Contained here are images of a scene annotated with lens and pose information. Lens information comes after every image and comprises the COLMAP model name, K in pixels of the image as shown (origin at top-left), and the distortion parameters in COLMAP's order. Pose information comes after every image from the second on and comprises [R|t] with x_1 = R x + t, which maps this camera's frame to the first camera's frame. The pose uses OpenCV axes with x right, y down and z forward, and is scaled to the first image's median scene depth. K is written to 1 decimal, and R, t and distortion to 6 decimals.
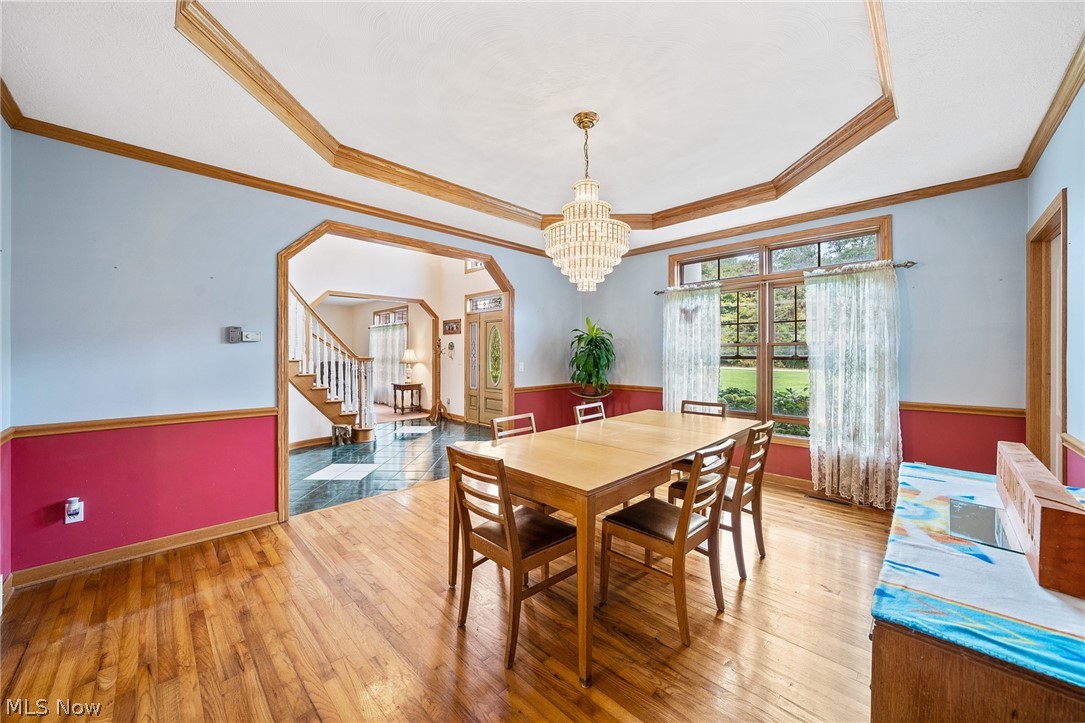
lens RADIAL K [[403.1, 0, 542.5], [0, 403.1, 362.0], [0, 0, 1]] dist [-0.008495, 0.001125]
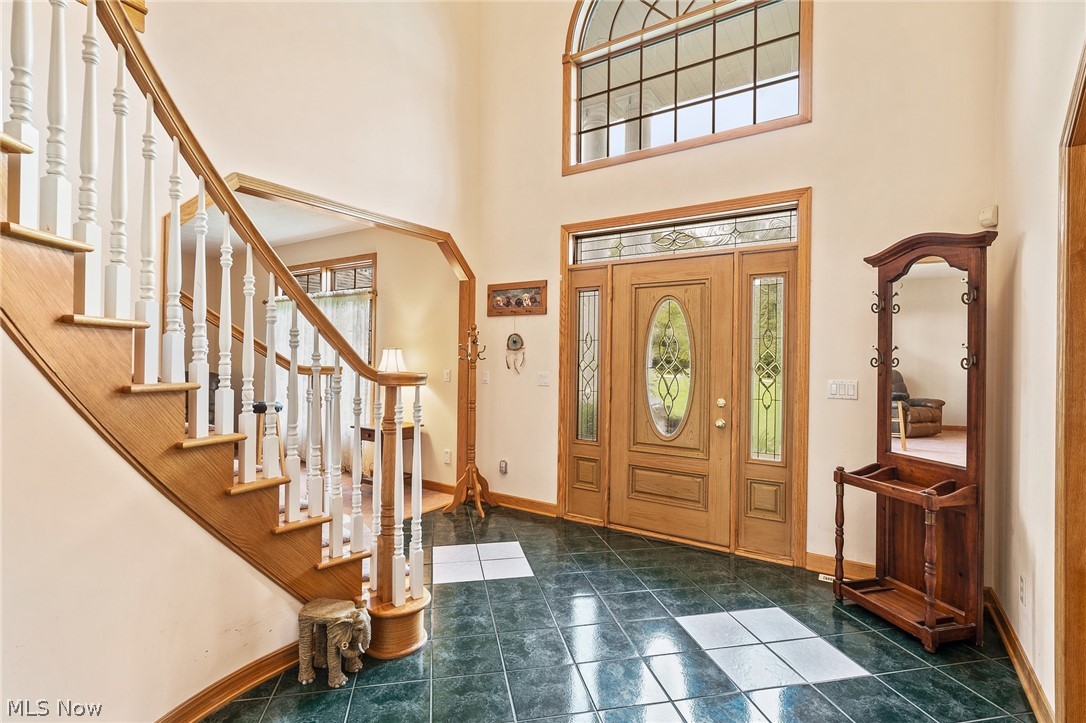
lens RADIAL K [[510.6, 0, 539.8], [0, 510.6, 368.2], [0, 0, 1]] dist [-0.007925, -0.000426]
pose [[0.975197, 0.004748, 0.221288, -0.325565], [-0.003605, 0.999978, -0.005570, -0.008813], [-0.221310, 0.004634, 0.975193, 0.457983]]
